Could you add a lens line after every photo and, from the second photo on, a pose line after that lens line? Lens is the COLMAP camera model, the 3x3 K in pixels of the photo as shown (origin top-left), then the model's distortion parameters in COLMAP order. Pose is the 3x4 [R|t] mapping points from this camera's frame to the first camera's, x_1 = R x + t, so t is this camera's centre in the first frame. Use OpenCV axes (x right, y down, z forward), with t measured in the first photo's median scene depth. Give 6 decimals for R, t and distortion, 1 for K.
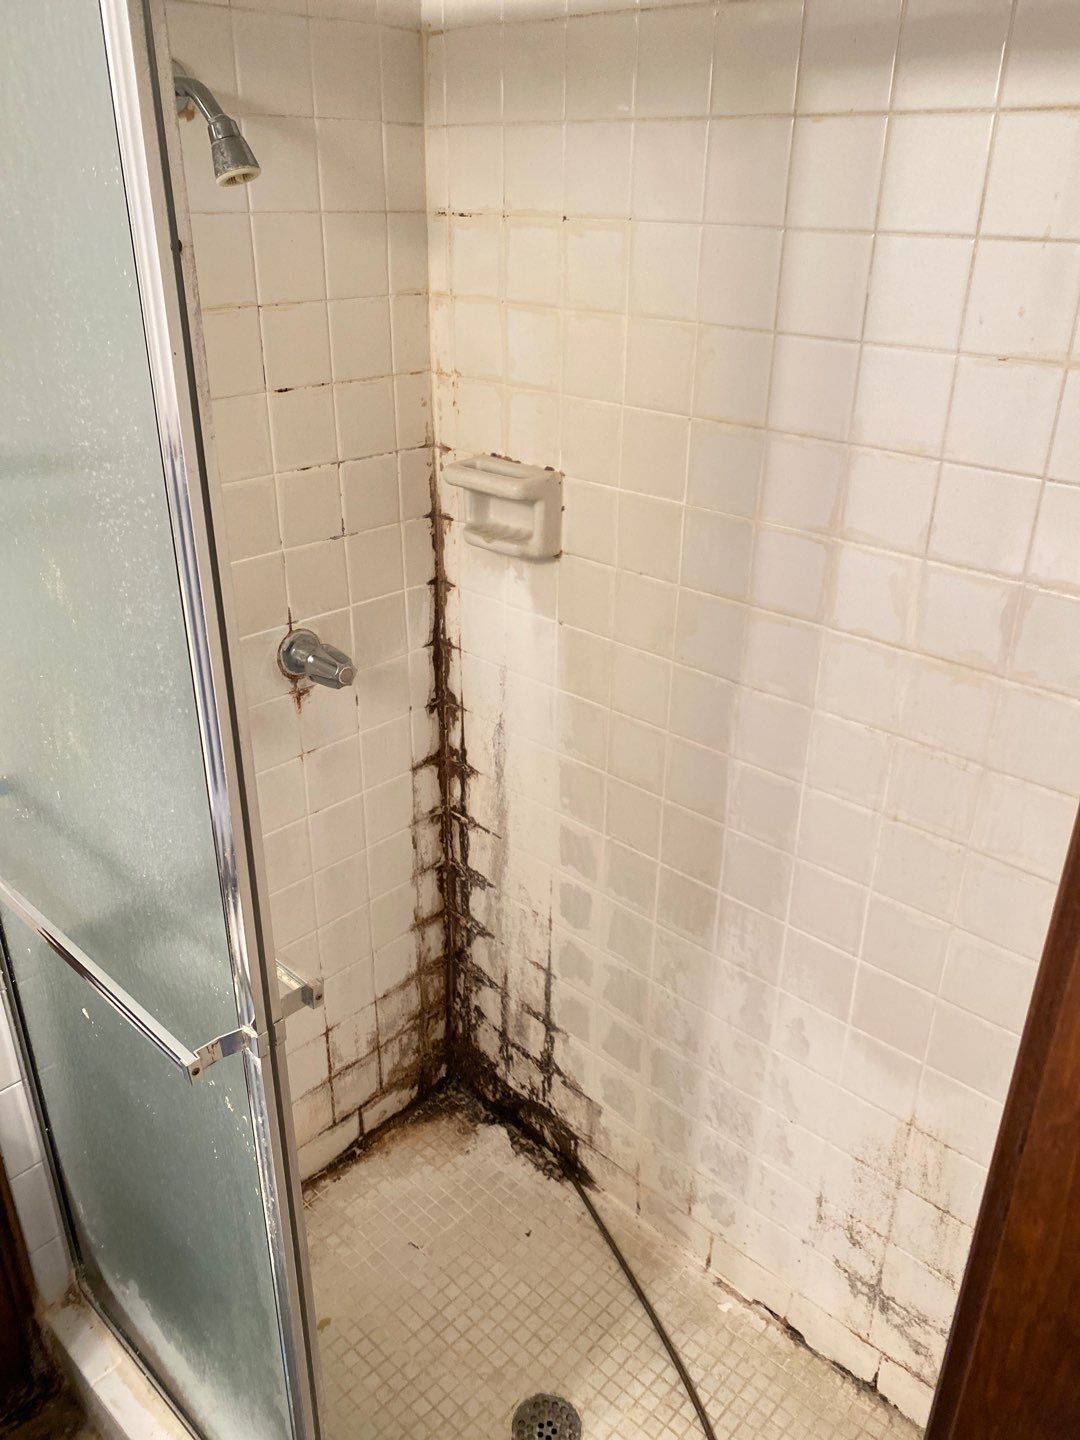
lens RADIAL K [[1104.2, 0, 529.7], [0, 1104.2, 713.0], [0, 0, 1]] dist [0.021002, -0.020764]
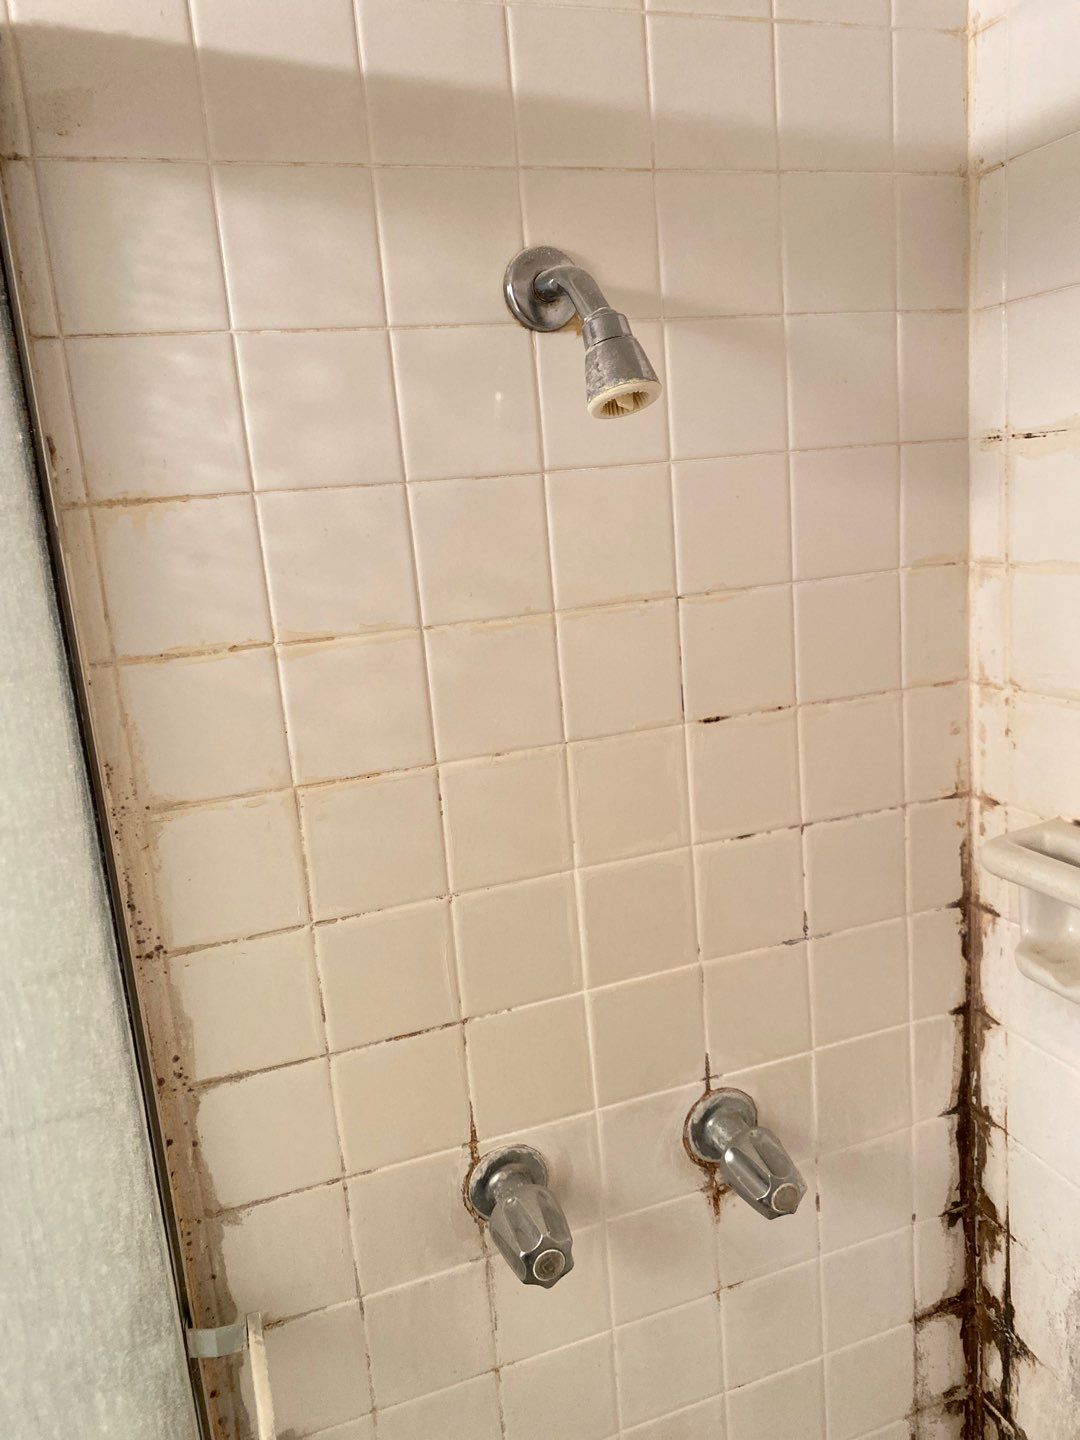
lens RADIAL K [[1104.2, 0, 553.8], [0, 1104.2, 721.5], [0, 0, 1]] dist [0.021002, -0.020764]
pose [[0.893148, 0.013892, -0.449549, -0.017580], [-0.112412, 0.974696, -0.193215, -0.140467], [0.435489, 0.223104, 0.872109, 0.363648]]
